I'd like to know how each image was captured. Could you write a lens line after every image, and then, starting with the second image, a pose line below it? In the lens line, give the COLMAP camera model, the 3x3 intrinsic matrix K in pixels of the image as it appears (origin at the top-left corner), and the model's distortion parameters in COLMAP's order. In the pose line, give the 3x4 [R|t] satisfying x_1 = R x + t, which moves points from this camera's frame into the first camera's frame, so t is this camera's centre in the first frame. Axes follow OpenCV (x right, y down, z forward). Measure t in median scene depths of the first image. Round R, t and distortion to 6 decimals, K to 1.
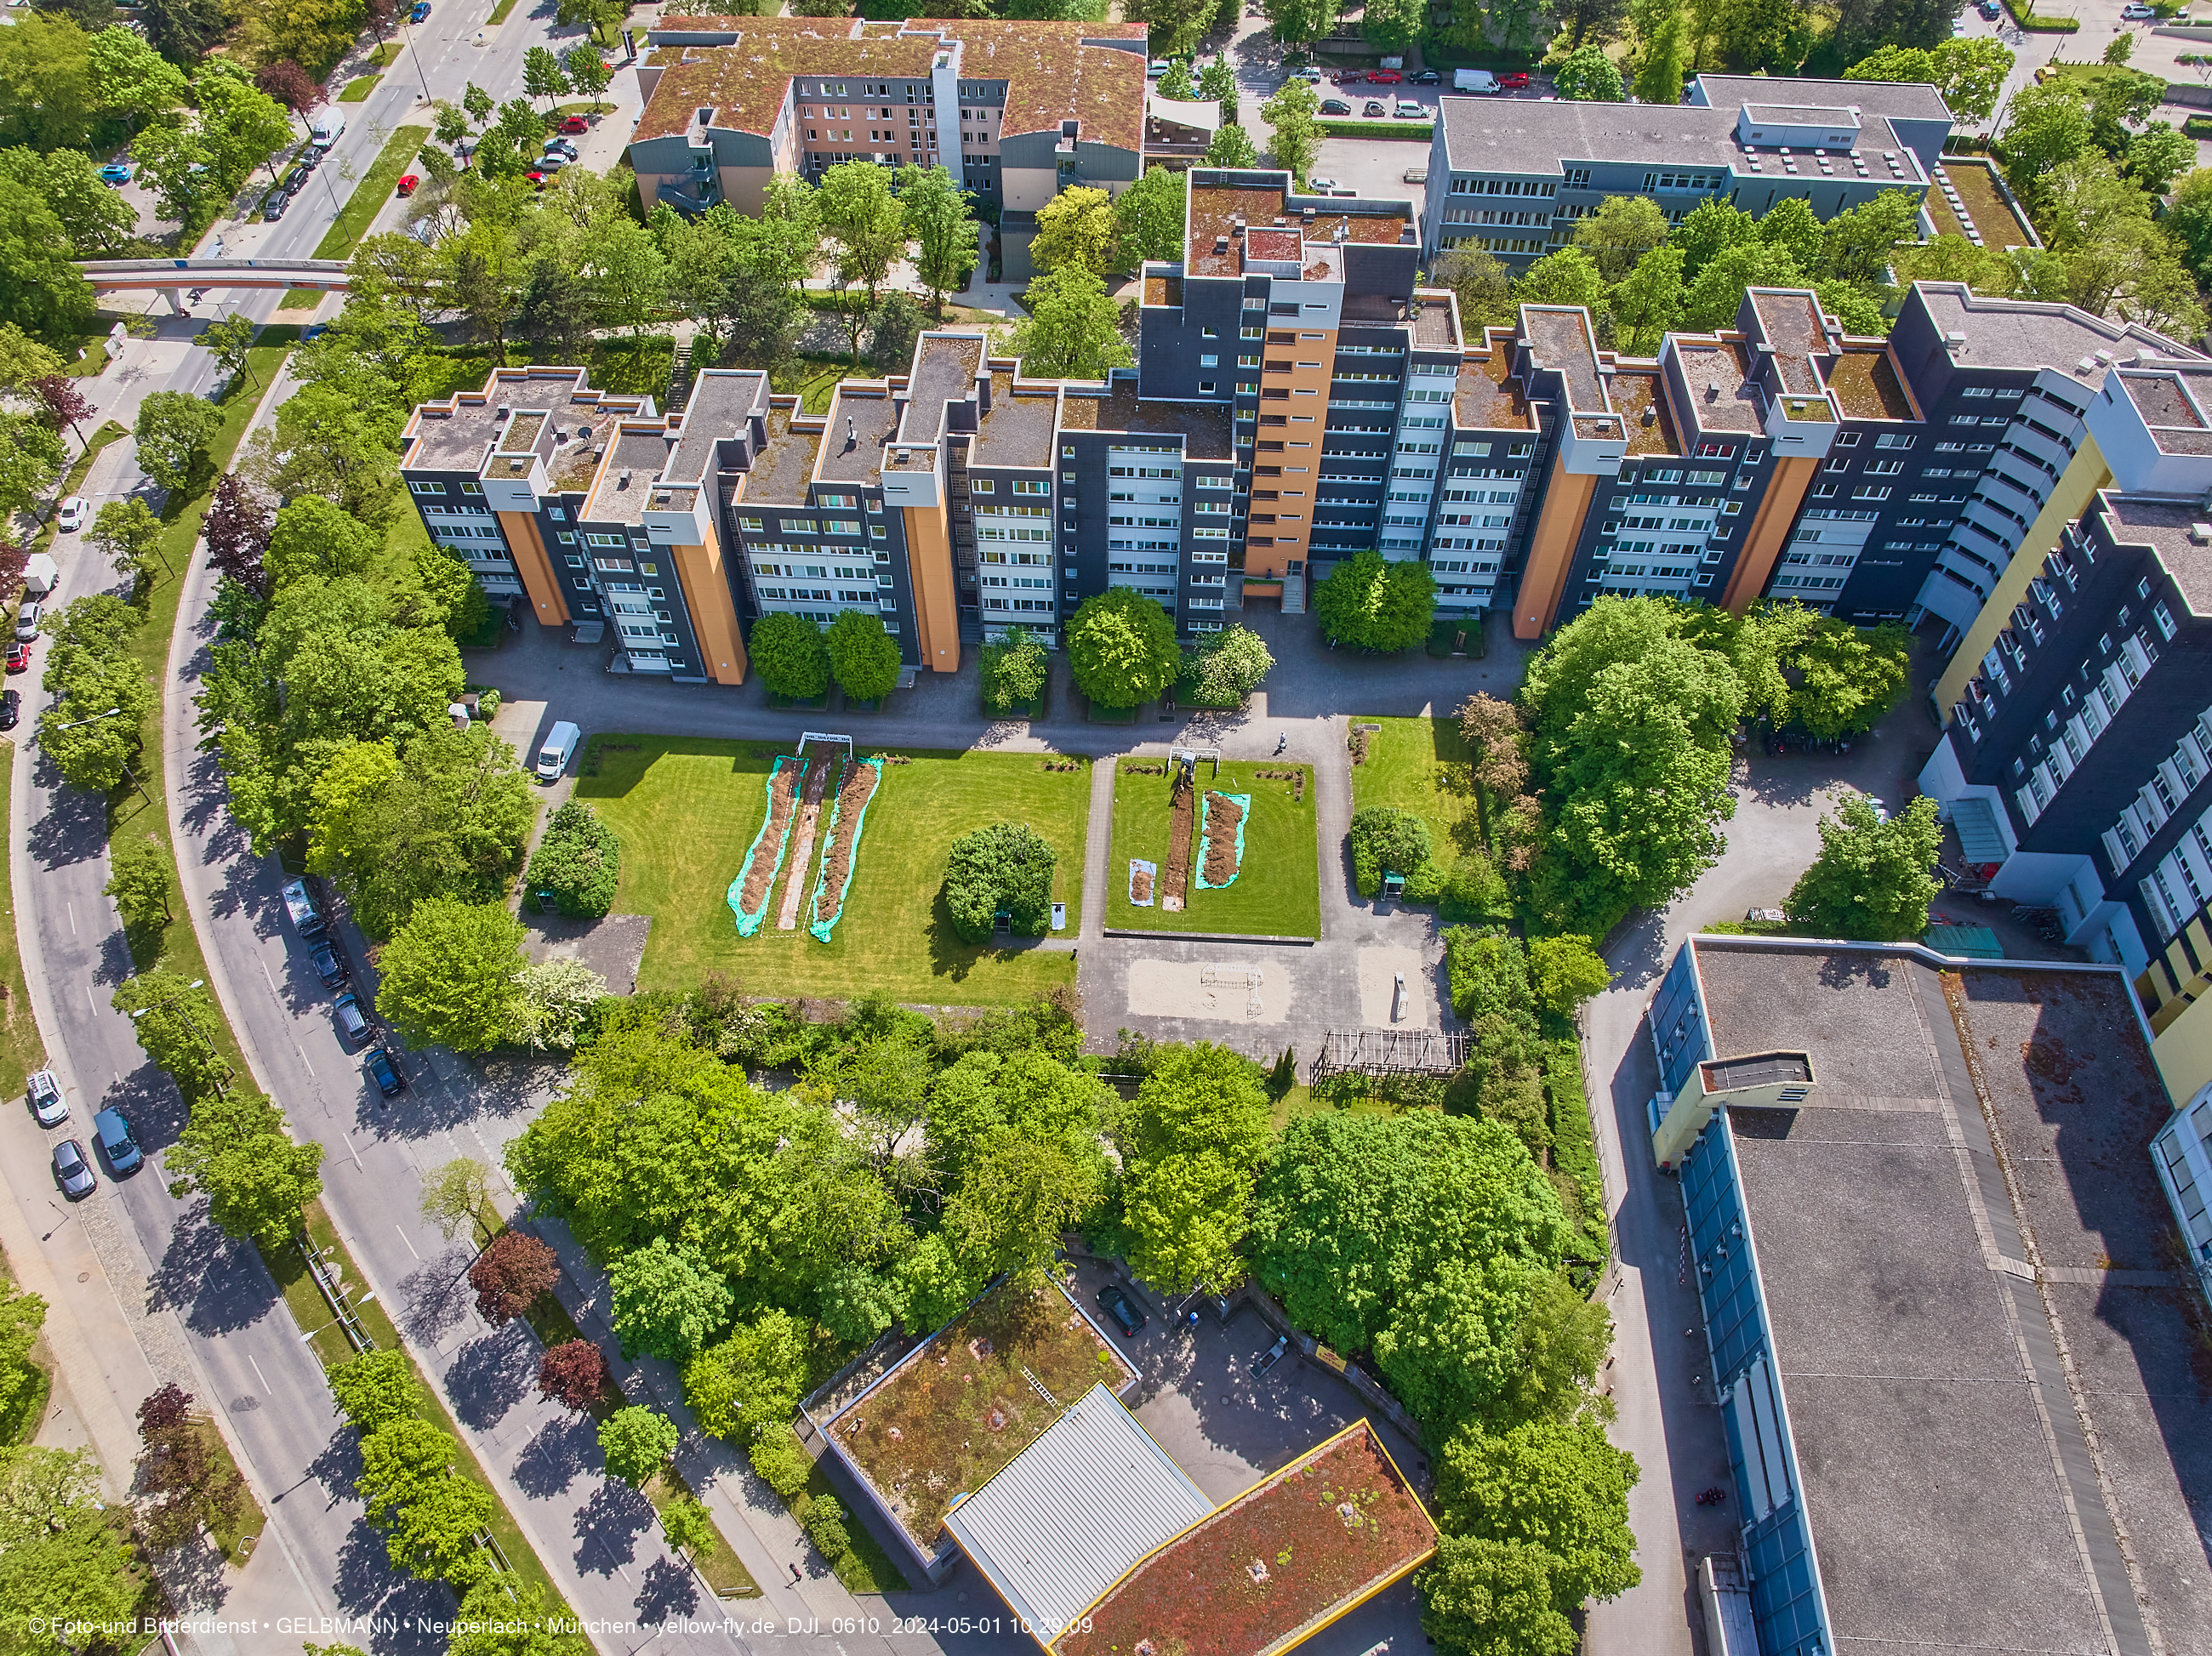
lens RADIAL K [[1560.0, 0, 1115.3], [0, 1560.0, 829.7], [0, 0, 1]] dist [-0.051273, 0.014278]
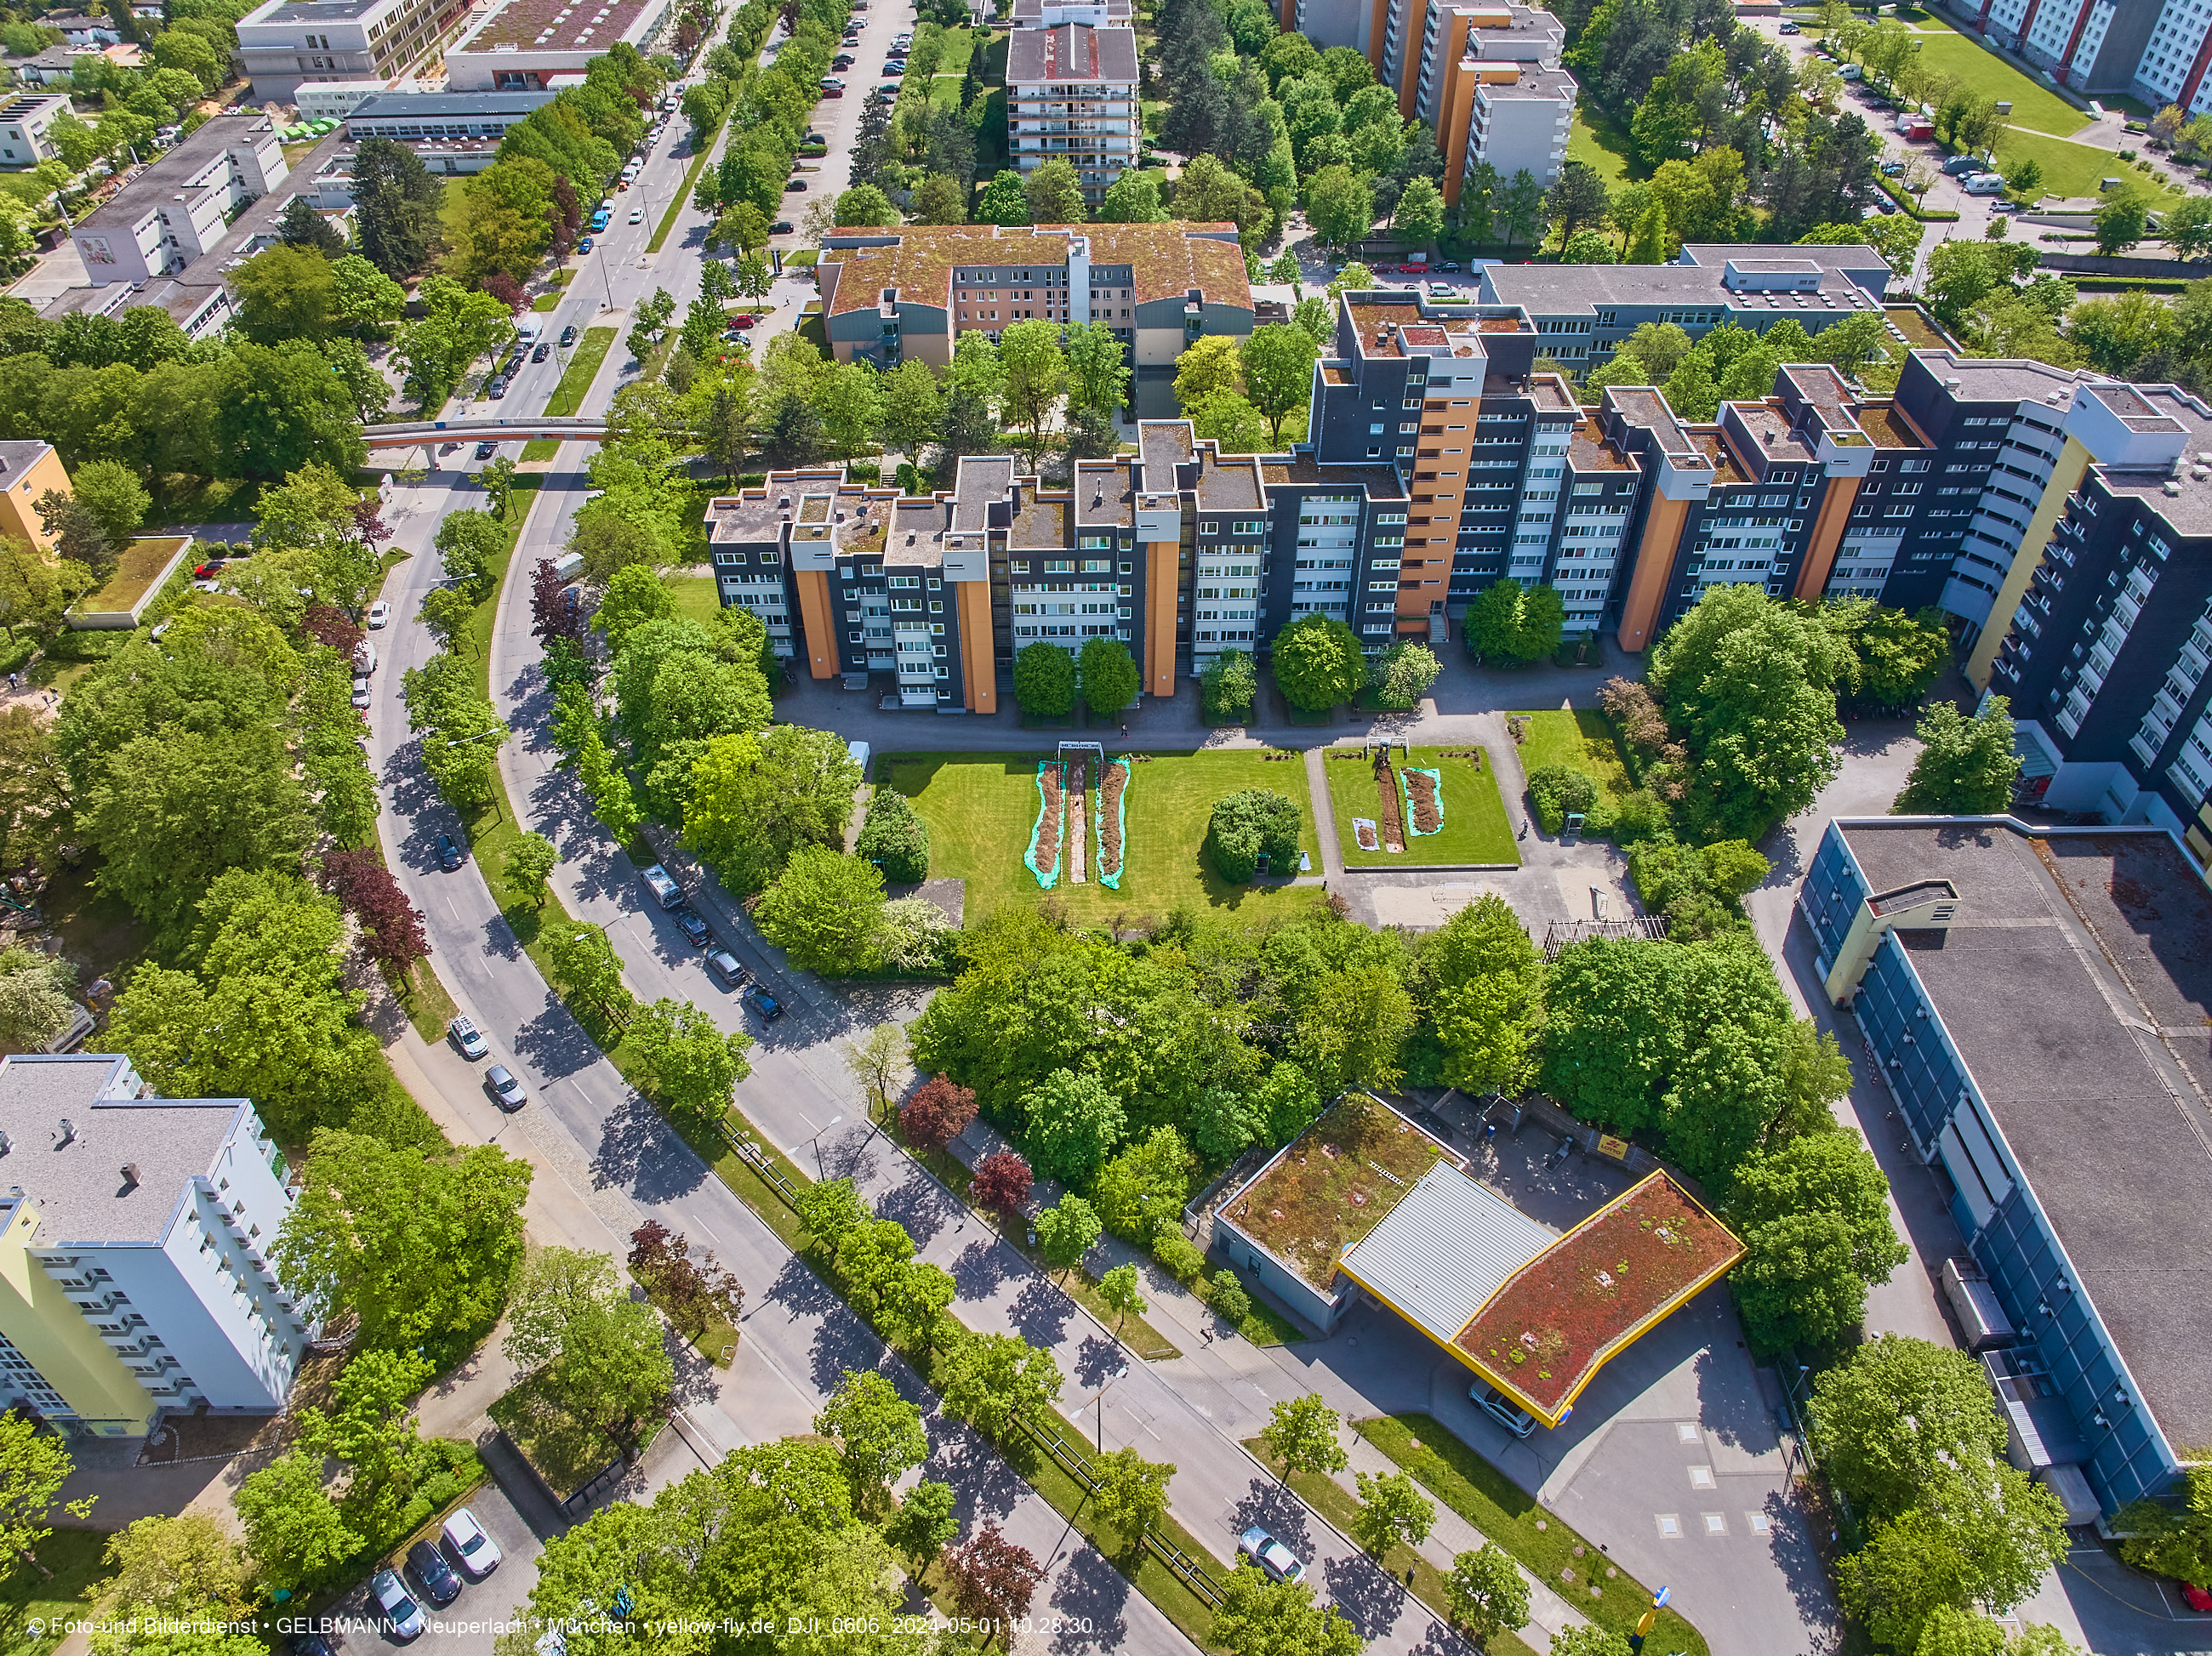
lens RADIAL K [[1560.0, 0, 1111.0], [0, 1560.0, 834.8], [0, 0, 1]] dist [-0.051273, 0.014278]
pose [[0.997295, -0.051161, 0.052777, -0.239738], [0.059335, 0.984133, -0.167217, 0.220826], [-0.043384, 0.169896, 0.984507, -0.173434]]
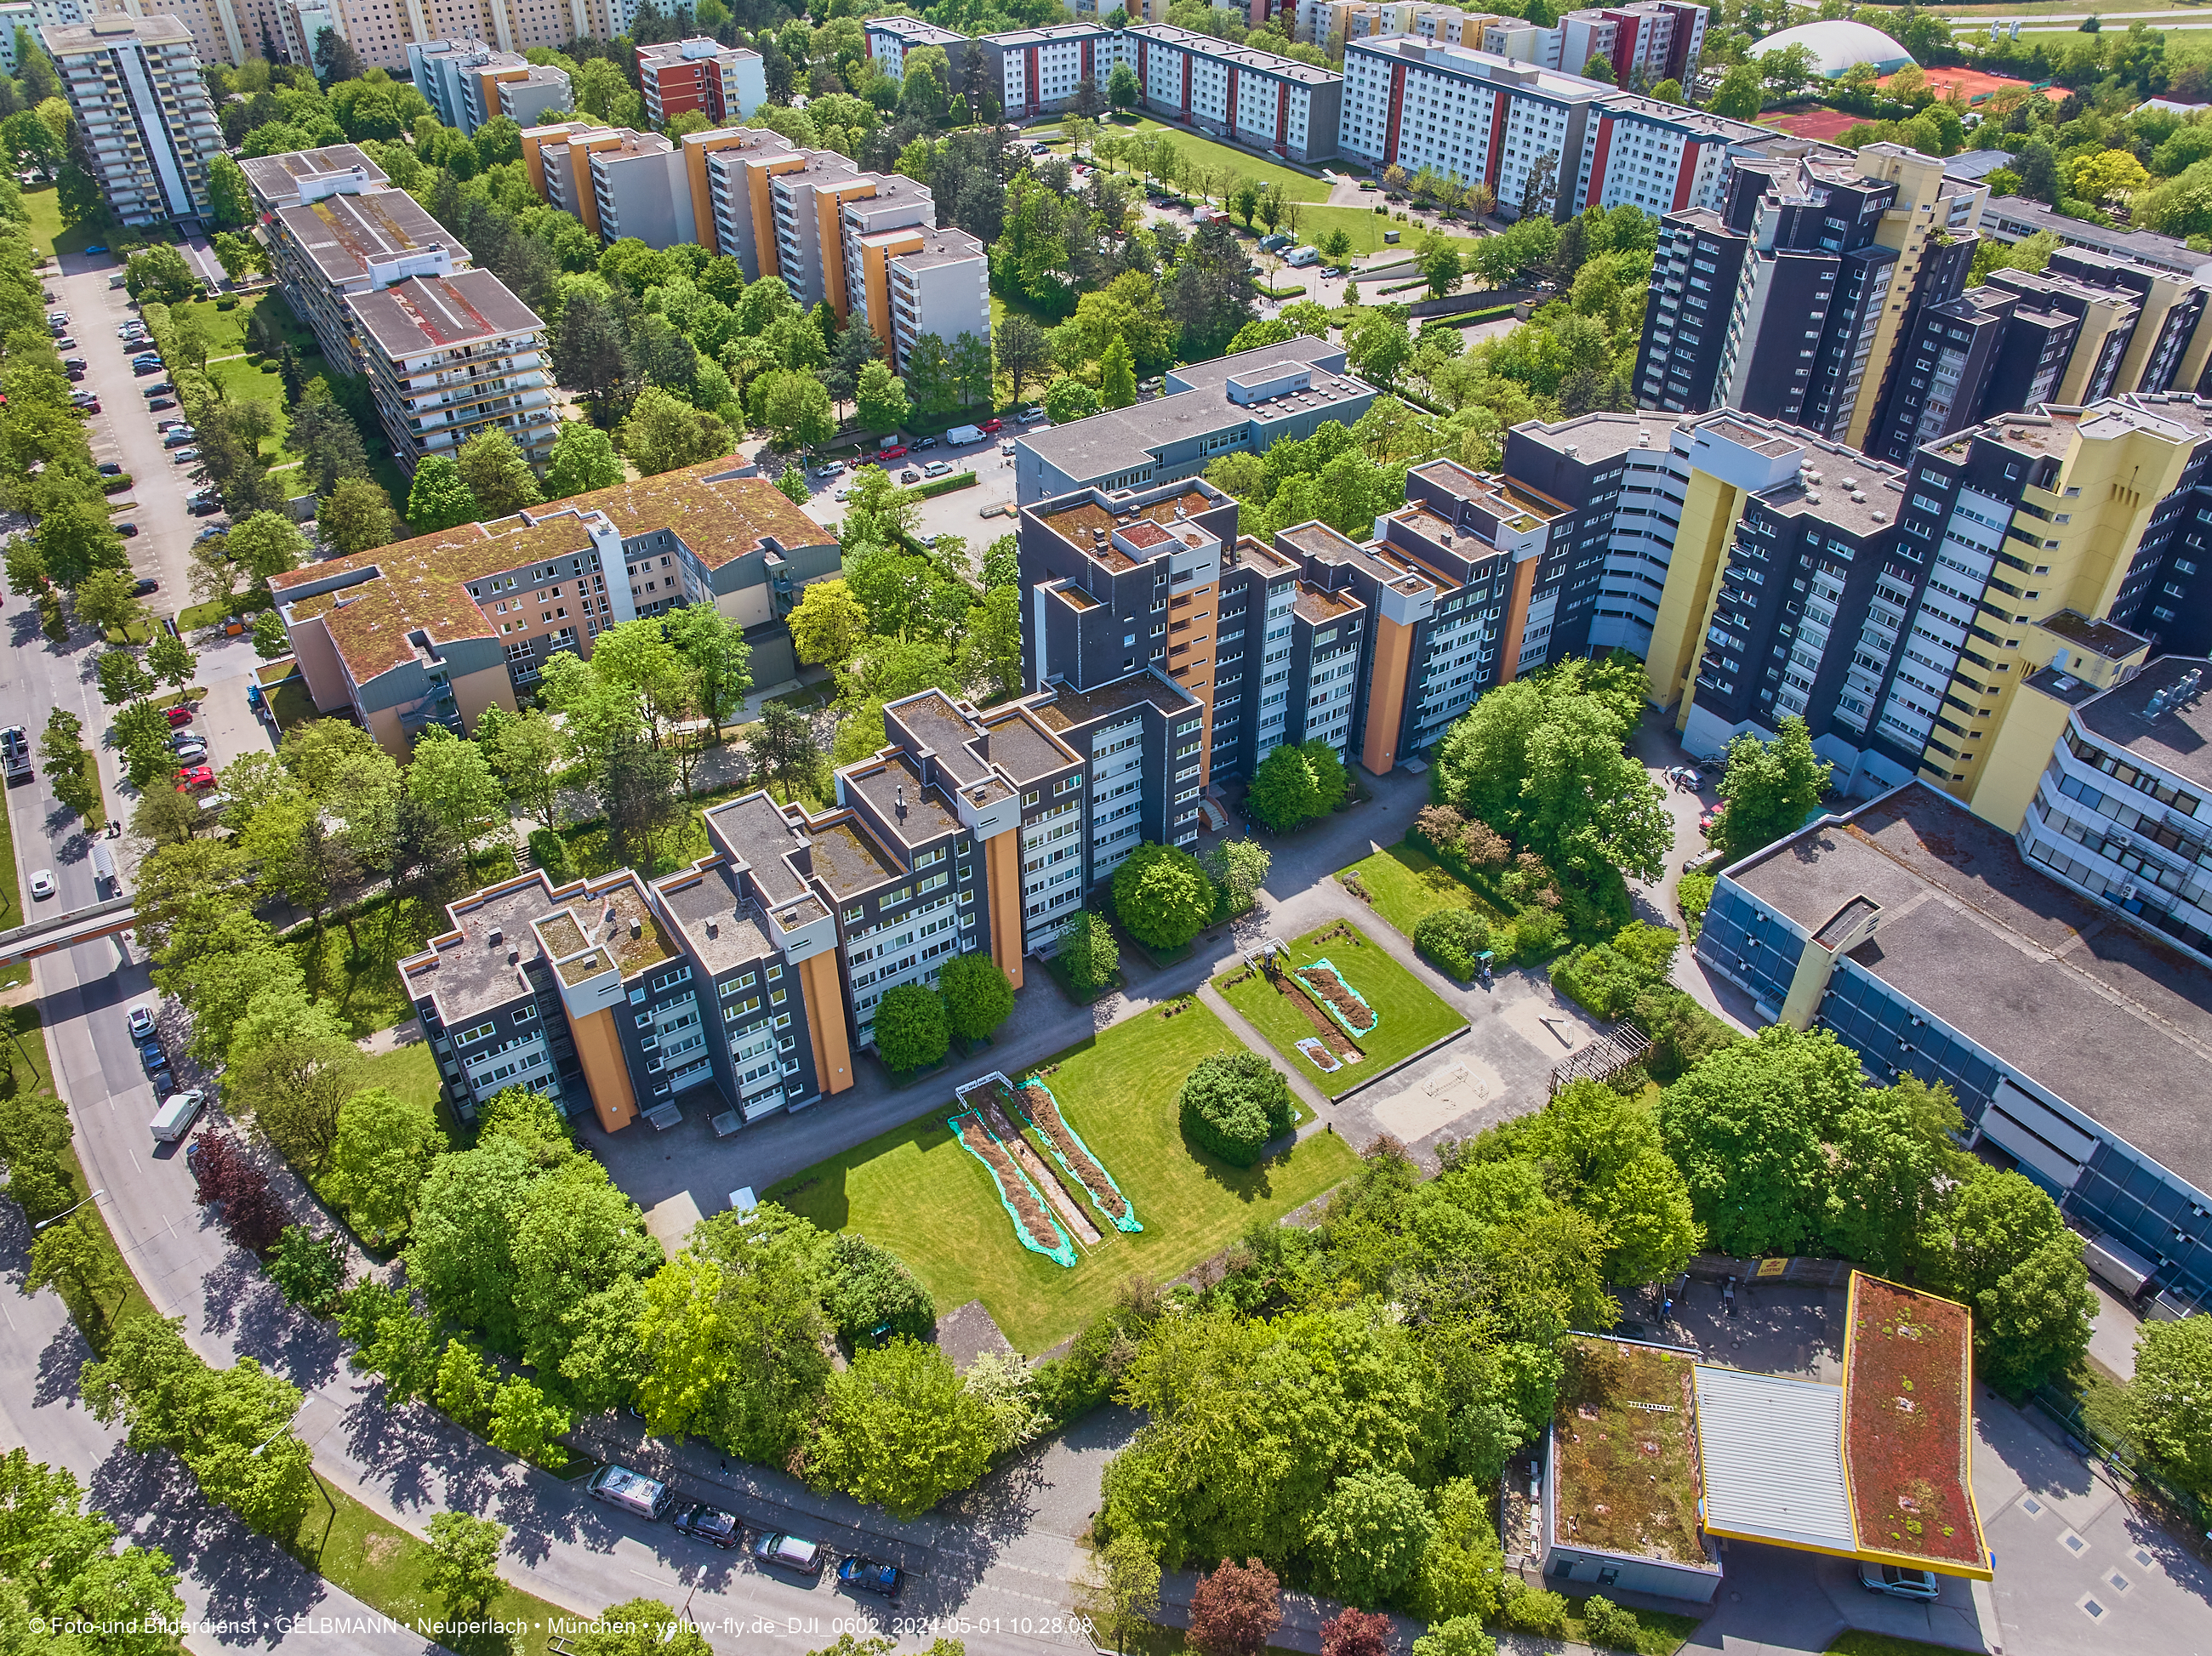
lens RADIAL K [[1560.0, 0, 1104.3], [0, 1560.0, 823.4], [0, 0, 1]] dist [-0.051273, 0.014278]
pose [[0.802291, -0.365207, 0.472179, -0.566076], [0.470785, 0.873439, -0.124360, -0.044296], [-0.367002, 0.322068, 0.872686, 0.025788]]
